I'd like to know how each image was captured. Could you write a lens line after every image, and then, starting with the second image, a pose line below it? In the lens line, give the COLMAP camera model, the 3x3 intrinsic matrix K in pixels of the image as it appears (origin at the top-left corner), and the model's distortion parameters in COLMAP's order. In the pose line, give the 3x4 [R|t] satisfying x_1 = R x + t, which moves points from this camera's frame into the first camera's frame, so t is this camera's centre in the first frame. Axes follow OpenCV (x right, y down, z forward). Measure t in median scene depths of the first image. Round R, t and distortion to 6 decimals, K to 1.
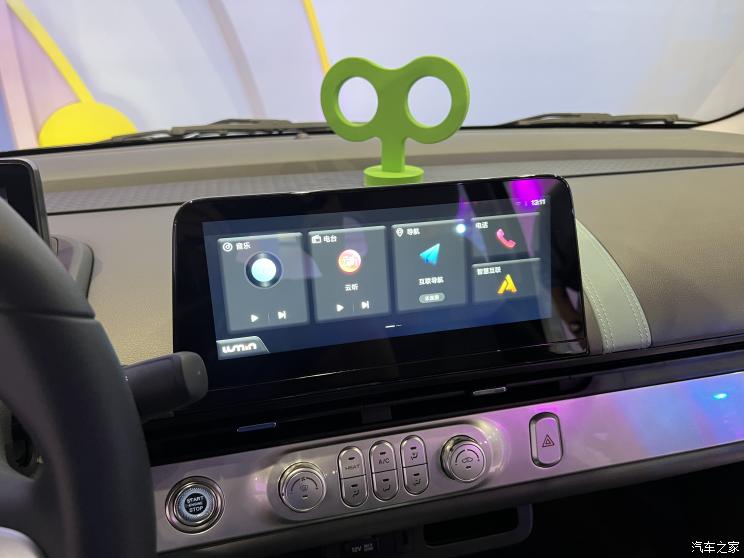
lens RADIAL K [[565.2, 0, 372.9], [0, 565.2, 276.2], [0, 0, 1]] dist [0.027580, -0.034250]
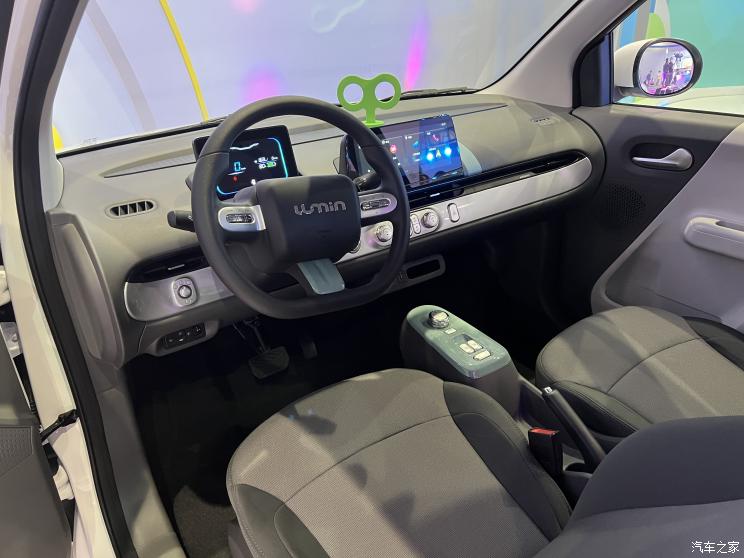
lens RADIAL K [[565.2, 0, 371.4], [0, 565.2, 278.8], [0, 0, 1]] dist [0.027580, -0.034250]
pose [[0.929744, -0.181517, 0.320355, -0.867794], [0.166711, 0.983277, 0.073305, 0.288479], [-0.328304, -0.014748, 0.944457, -1.273312]]
